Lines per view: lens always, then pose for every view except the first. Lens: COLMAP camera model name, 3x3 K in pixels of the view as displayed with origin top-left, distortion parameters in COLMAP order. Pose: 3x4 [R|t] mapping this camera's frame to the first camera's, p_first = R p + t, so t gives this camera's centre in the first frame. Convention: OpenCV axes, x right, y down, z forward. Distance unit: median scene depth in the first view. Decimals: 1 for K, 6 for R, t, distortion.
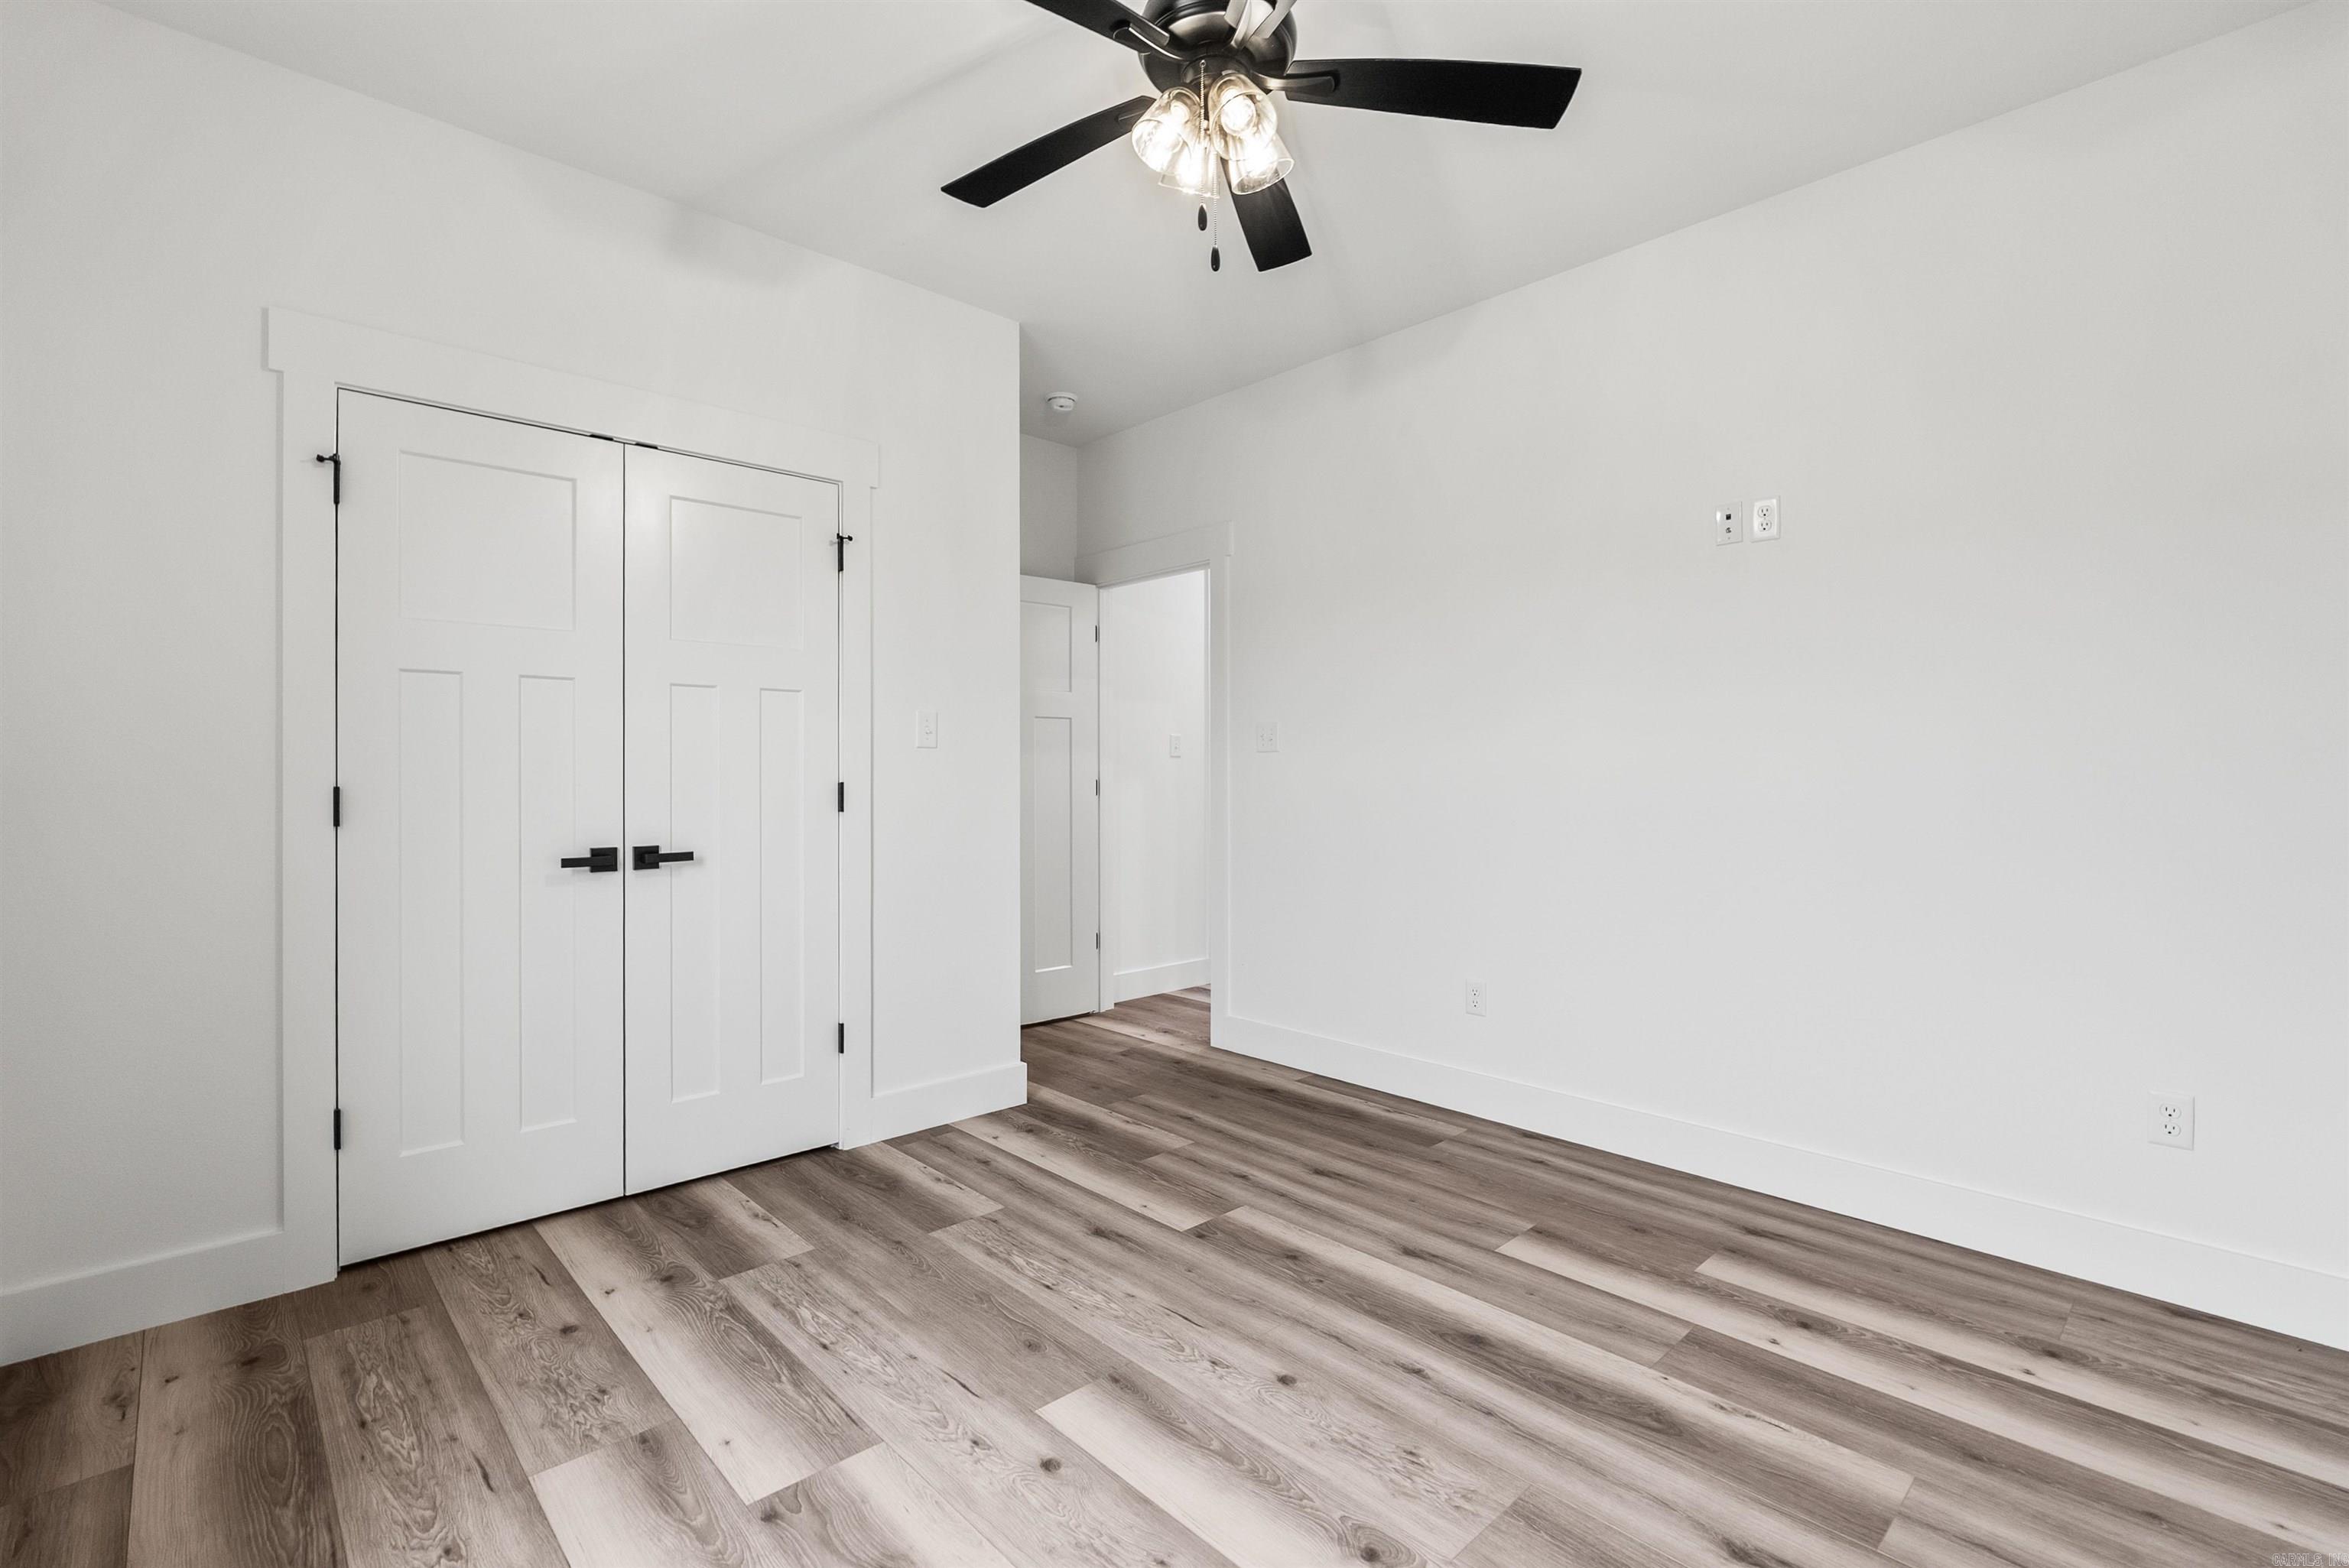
lens RADIAL K [[1052.7, 0, 1179.9], [0, 1052.7, 767.5], [0, 0, 1]] dist [-0.007834, 0.000085]
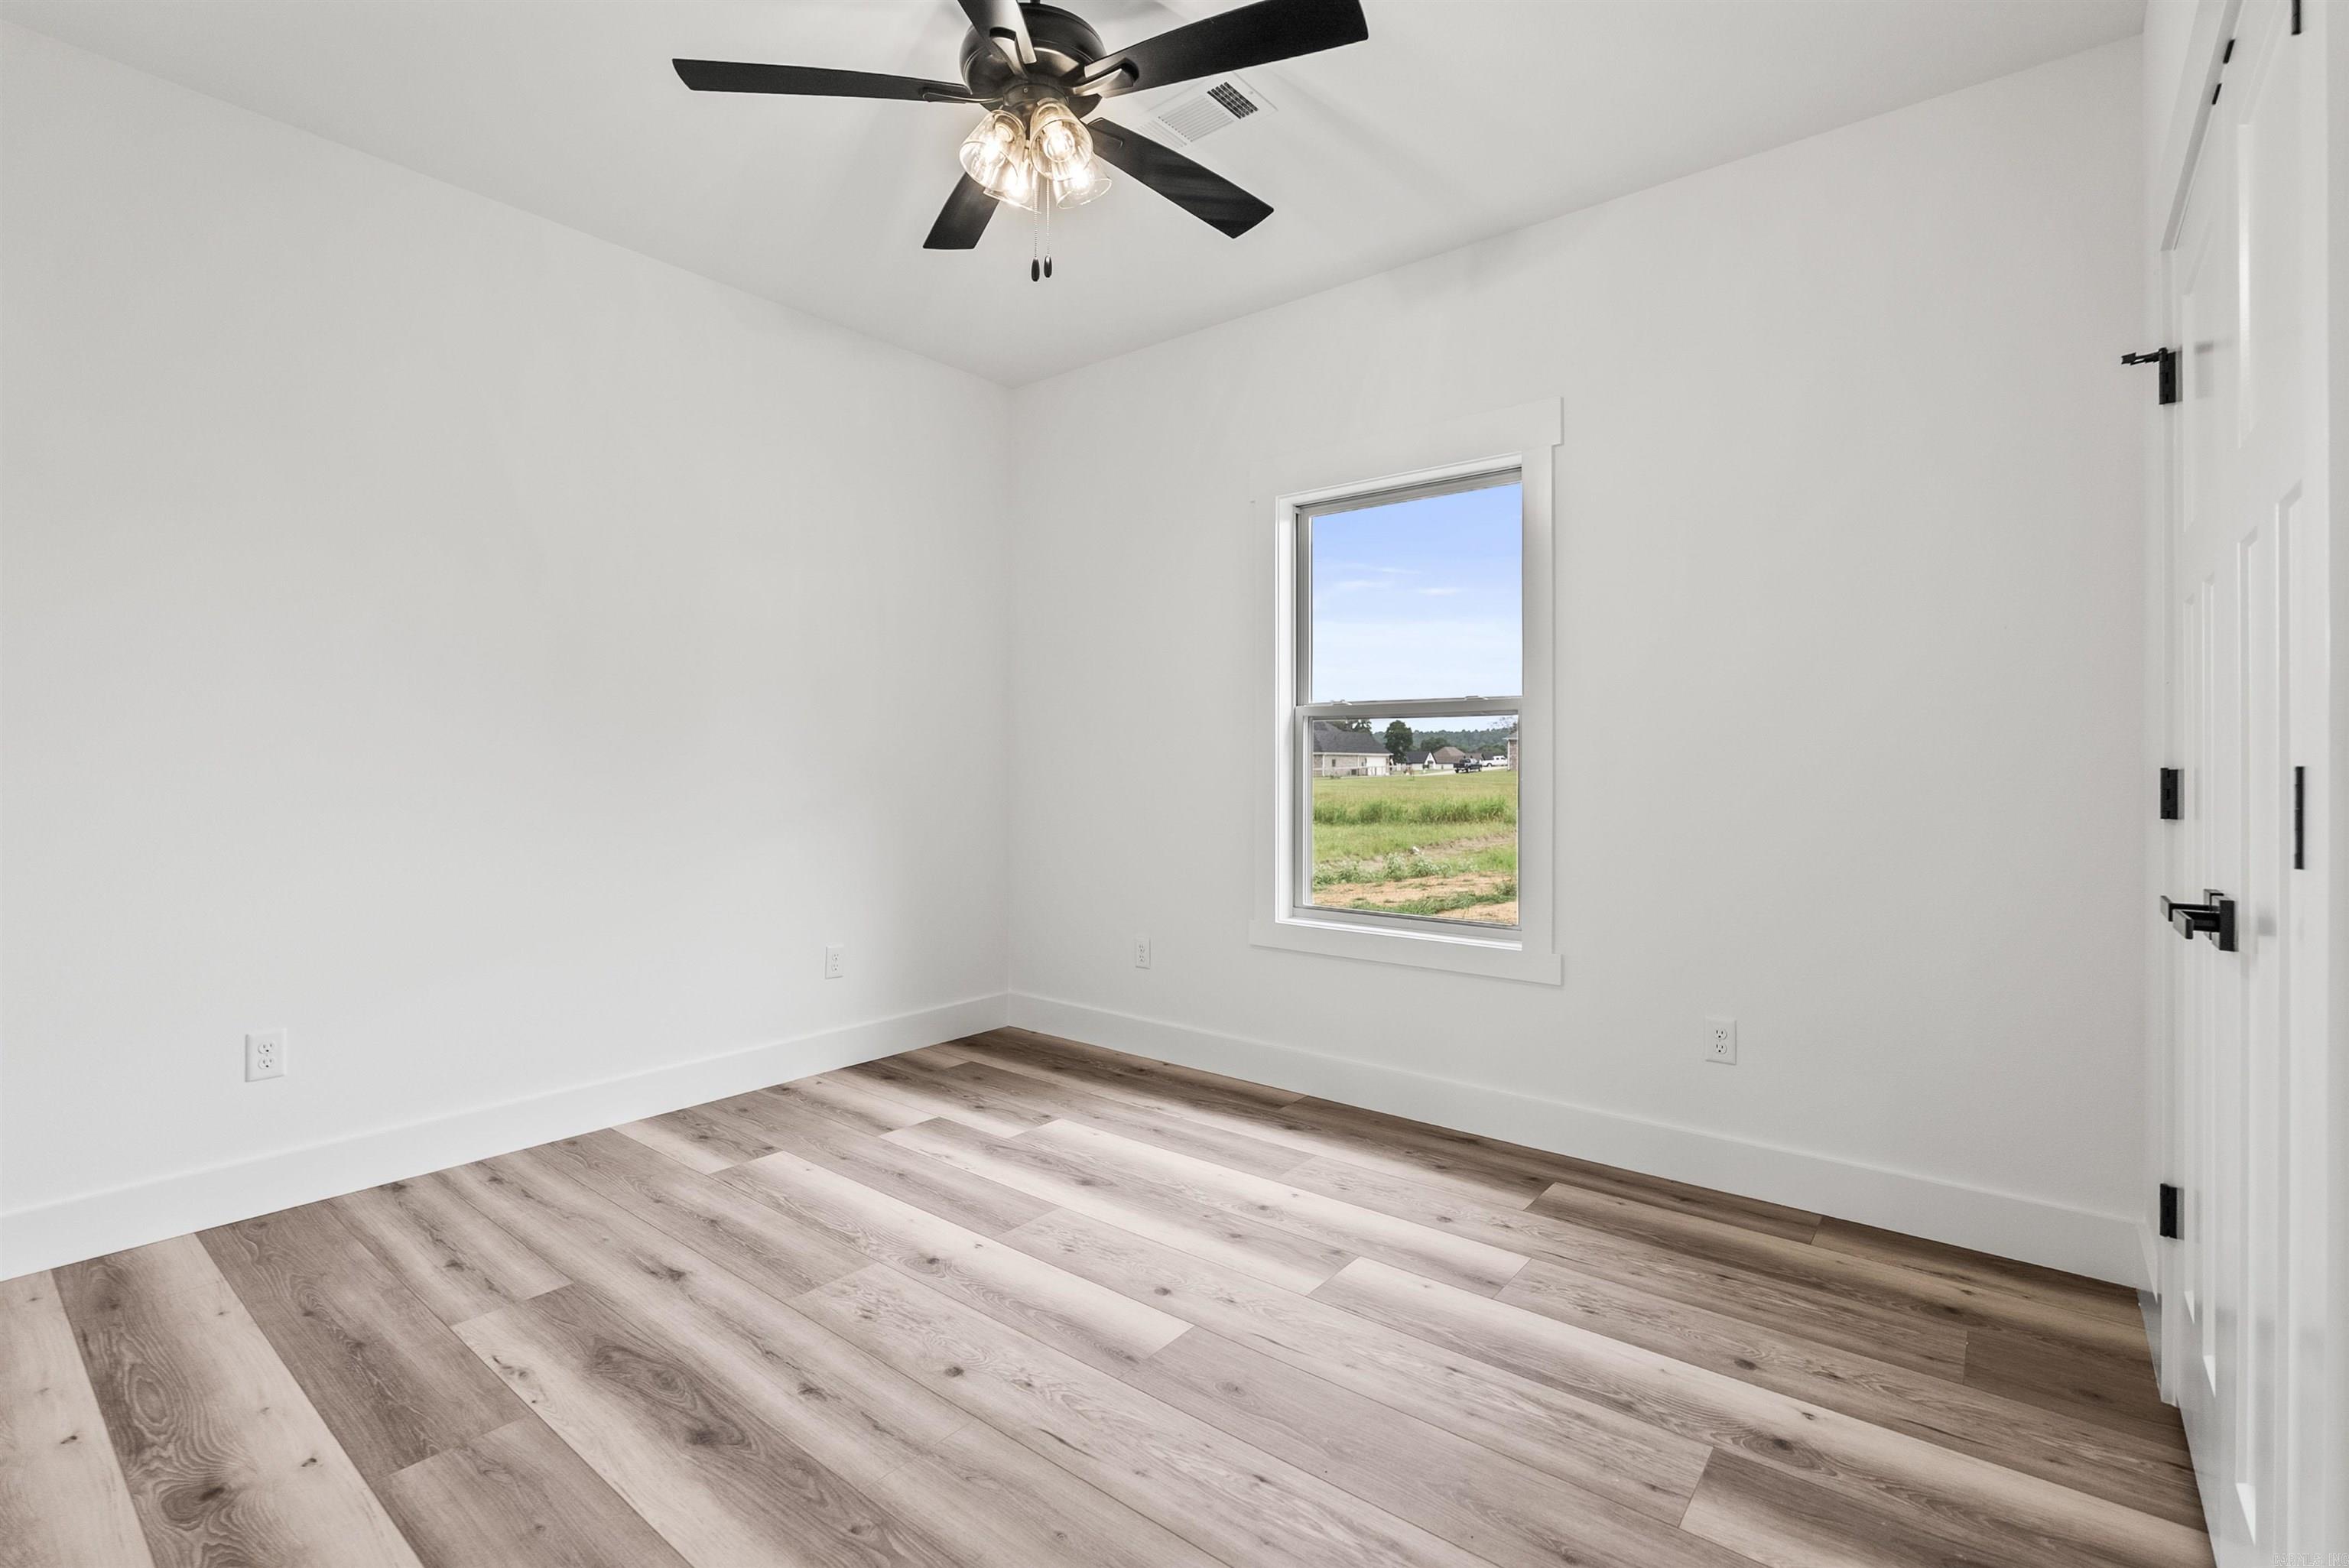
lens RADIAL K [[1052.7, 0, 1179.9], [0, 1052.7, 767.5], [0, 0, 1]] dist [-0.007834, 0.000085]
pose [[-0.989798, -0.003195, -0.142439, 0.034929], [-0.003510, 0.999992, 0.001961, 0.022137], [0.142432, 0.002441, -0.989802, 1.974492]]
